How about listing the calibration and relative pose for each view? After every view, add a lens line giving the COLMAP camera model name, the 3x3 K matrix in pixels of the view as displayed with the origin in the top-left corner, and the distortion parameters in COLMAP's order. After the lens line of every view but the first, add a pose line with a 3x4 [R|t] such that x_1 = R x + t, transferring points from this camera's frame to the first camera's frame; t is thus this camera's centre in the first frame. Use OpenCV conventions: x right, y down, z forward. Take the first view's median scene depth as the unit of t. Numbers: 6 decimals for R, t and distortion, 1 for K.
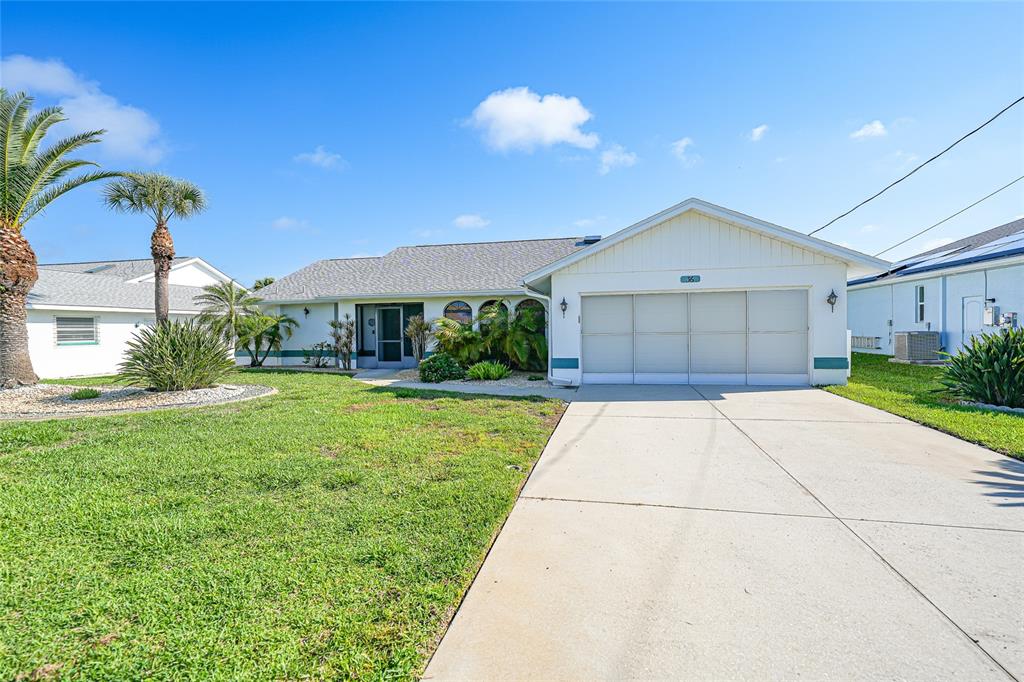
lens RADIAL K [[483.9, 0, 509.2], [0, 483.9, 339.4], [0, 0, 1]] dist [-0.000647, -0.000222]
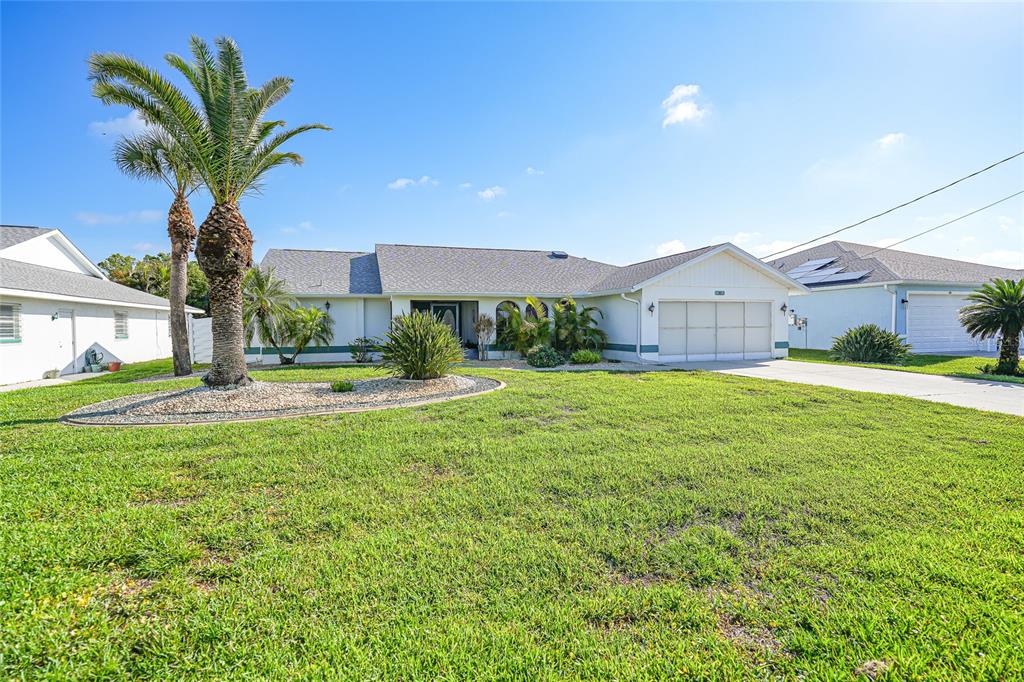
lens RADIAL K [[483.9, 0, 511.7], [0, 483.9, 336.9], [0, 0, 1]] dist [-0.000647, -0.000222]
pose [[0.865190, -0.002732, 0.501436, -0.670099], [0.008663, 0.999917, -0.009499, 0.017900], [-0.501369, 0.012563, 0.865143, -0.011351]]
